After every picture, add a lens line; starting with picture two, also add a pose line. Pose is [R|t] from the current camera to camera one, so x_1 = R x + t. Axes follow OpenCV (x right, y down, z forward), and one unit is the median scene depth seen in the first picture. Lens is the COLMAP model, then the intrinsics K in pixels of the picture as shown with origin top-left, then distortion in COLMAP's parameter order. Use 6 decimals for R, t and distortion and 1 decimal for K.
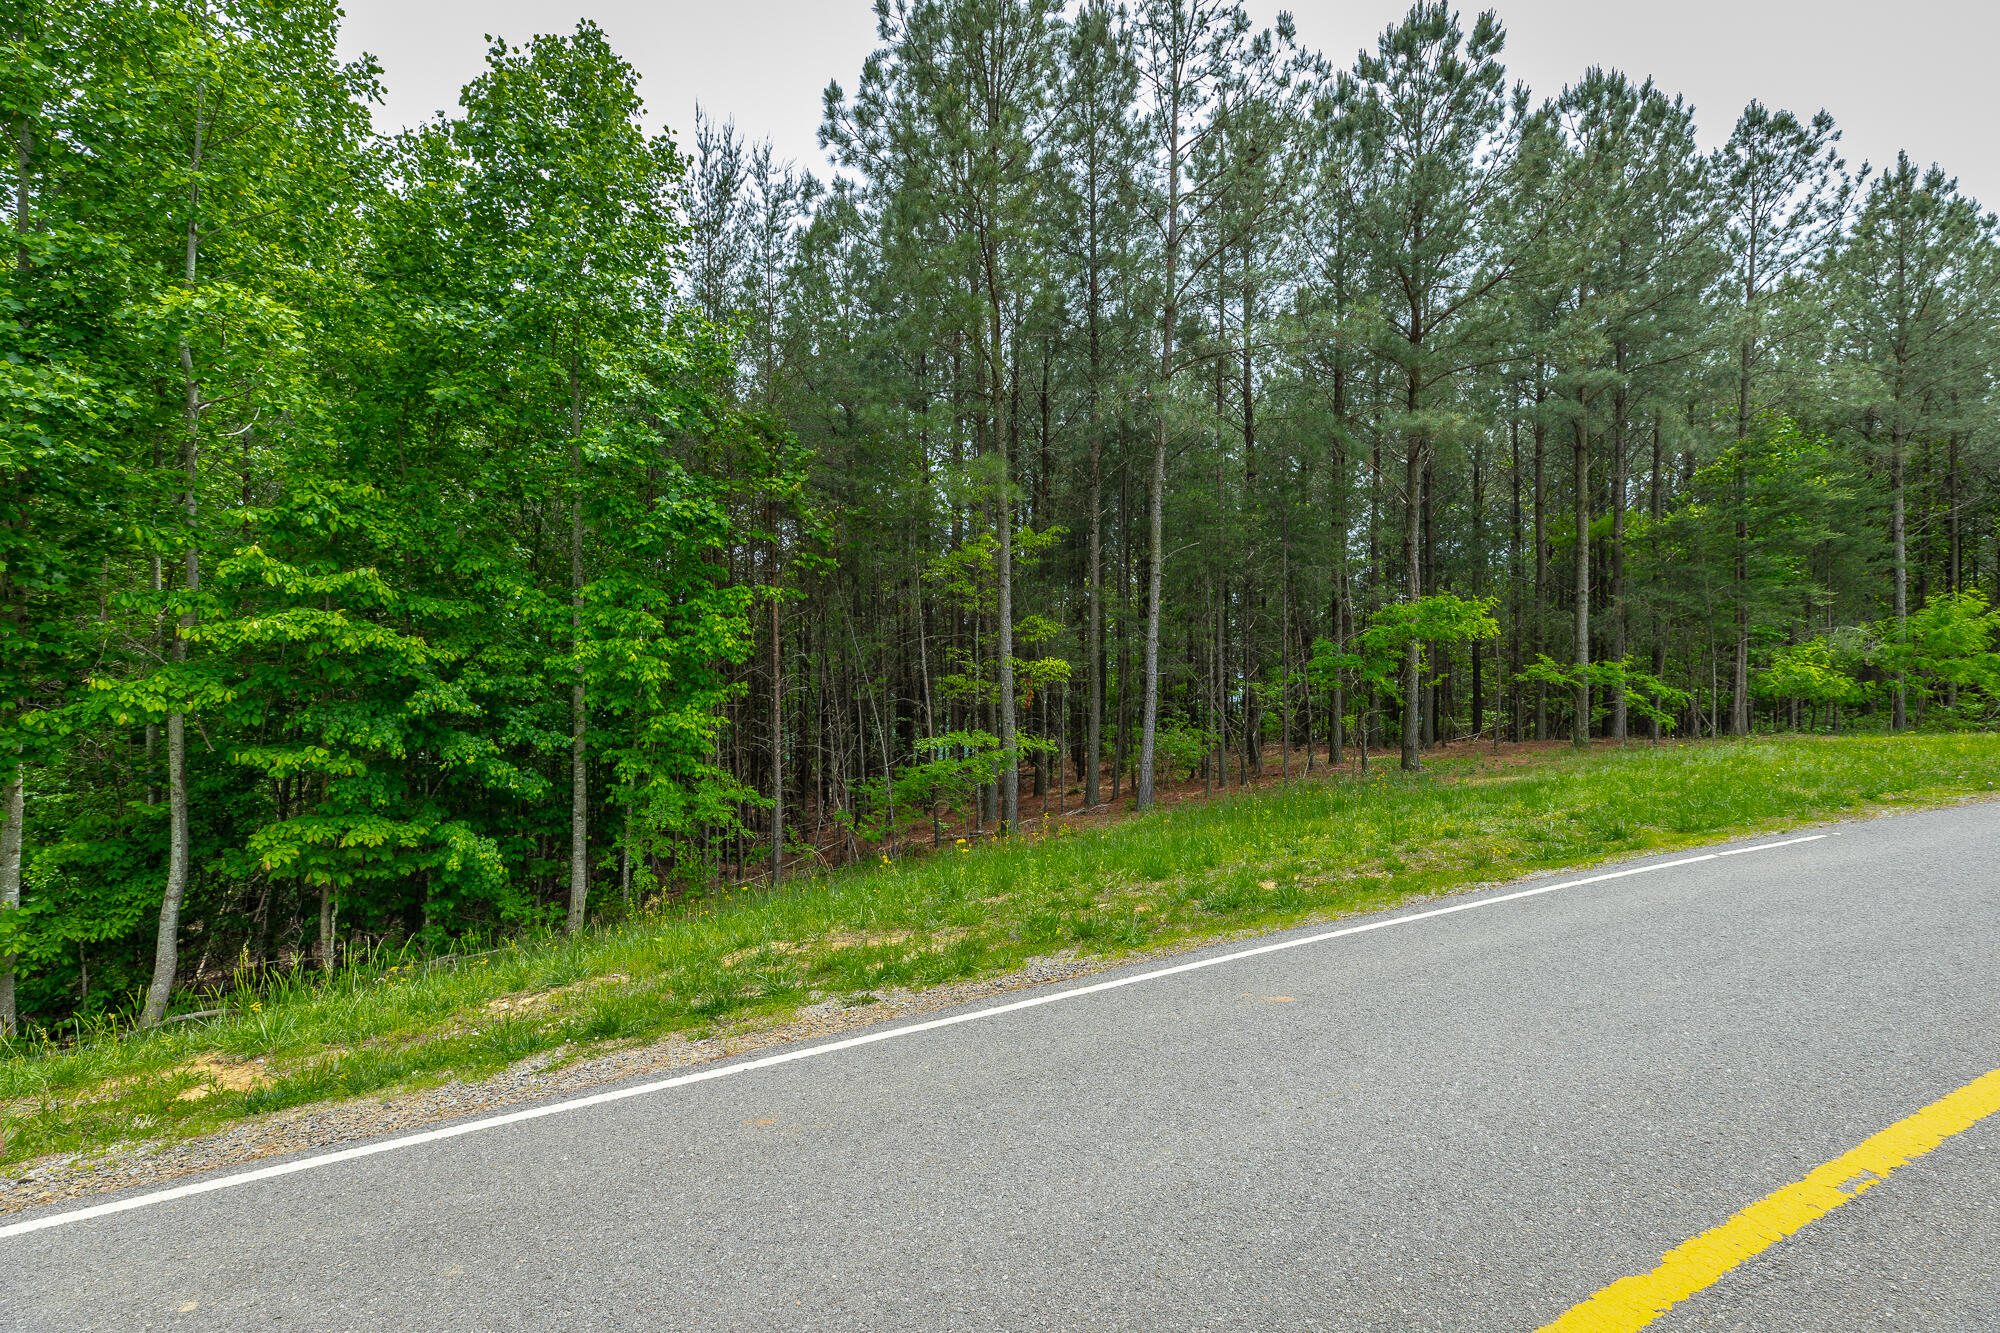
lens RADIAL K [[951.5, 0, 1001.5], [0, 951.5, 710.6], [0, 0, 1]] dist [0.001942, 0.000060]
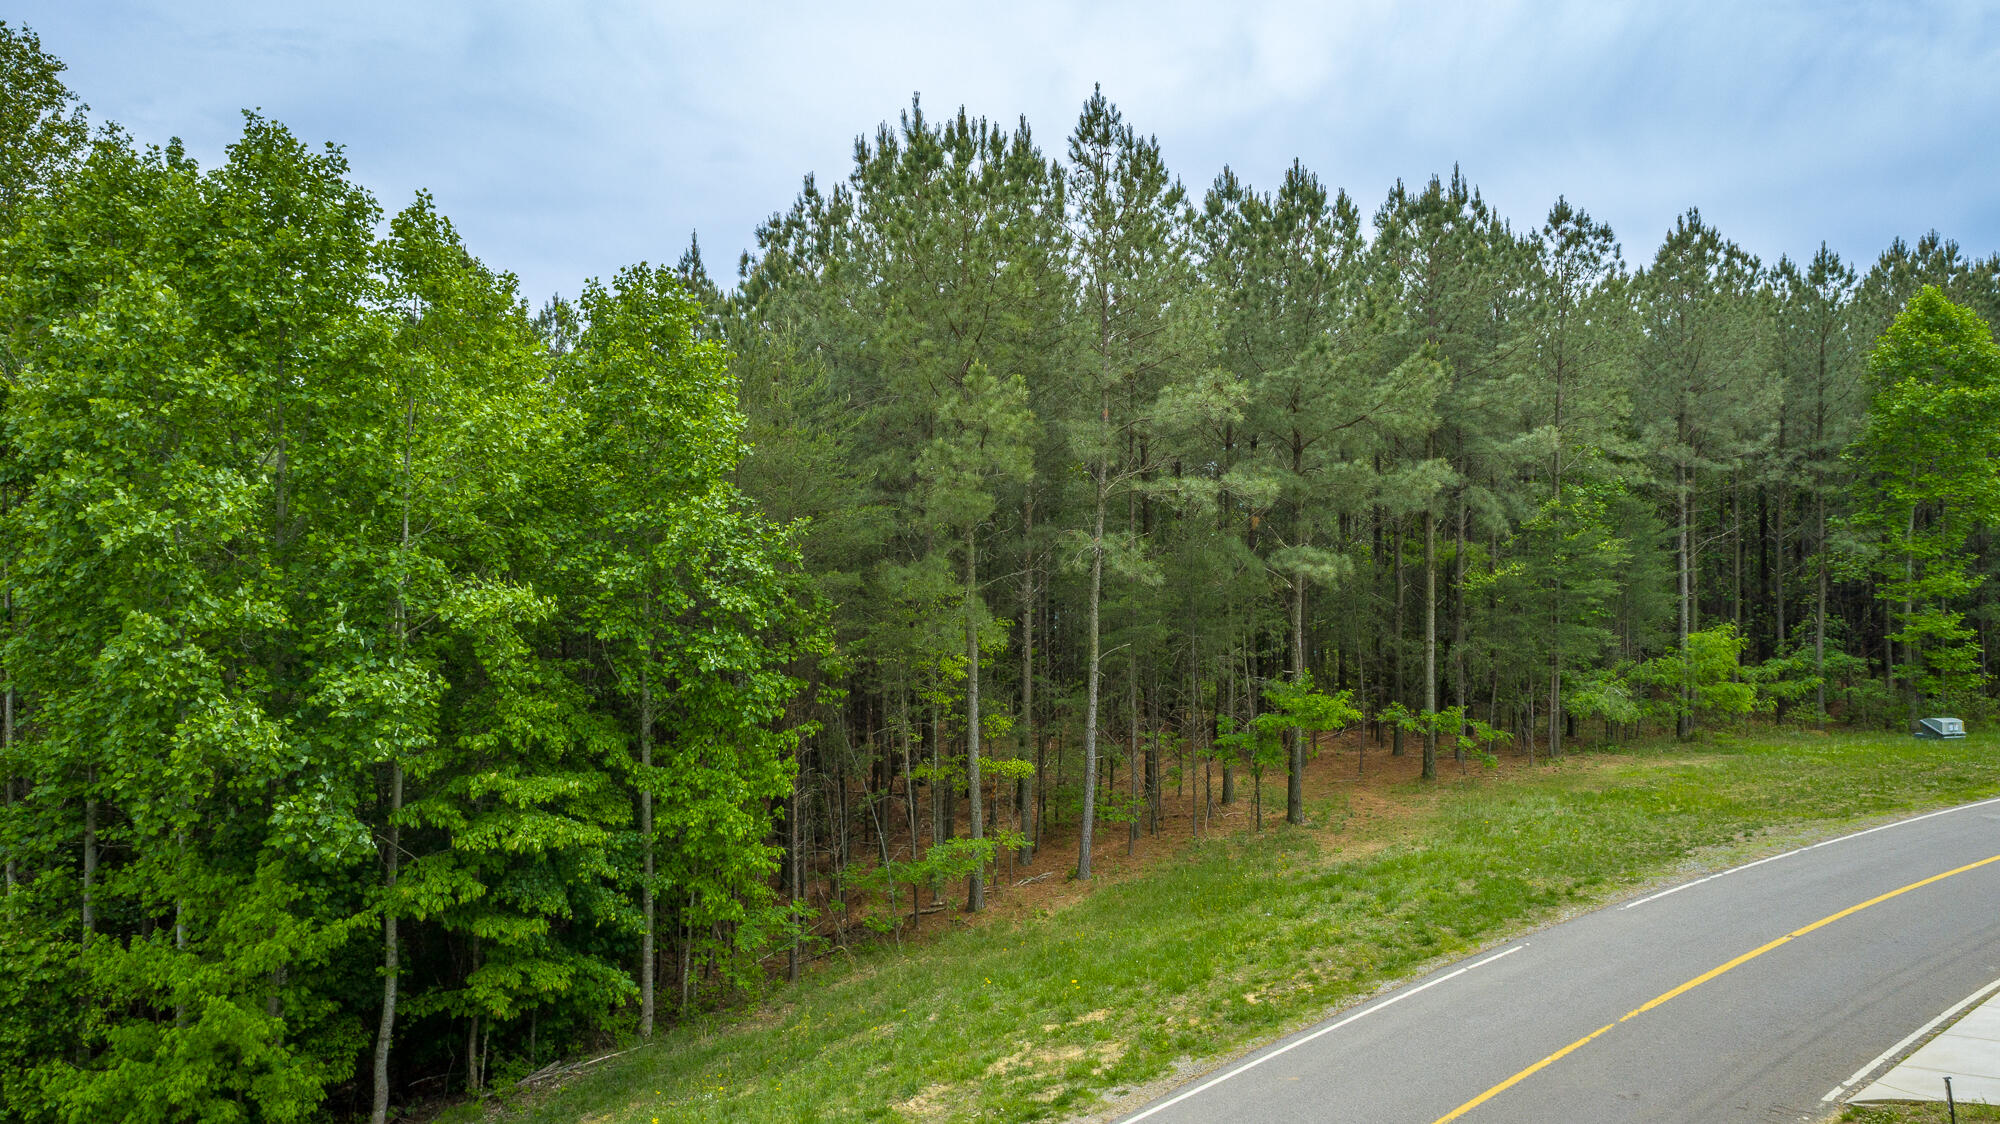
lens RADIAL K [[1349.3, 0, 1001.0], [0, 1349.3, 560.7], [0, 0, 1]] dist [-0.017040, 0.013827]
pose [[0.976393, -0.014511, 0.215513, -0.307782], [0.015091, 0.999886, -0.001044, -0.280207], [-0.215473, 0.004272, 0.976500, -0.599624]]
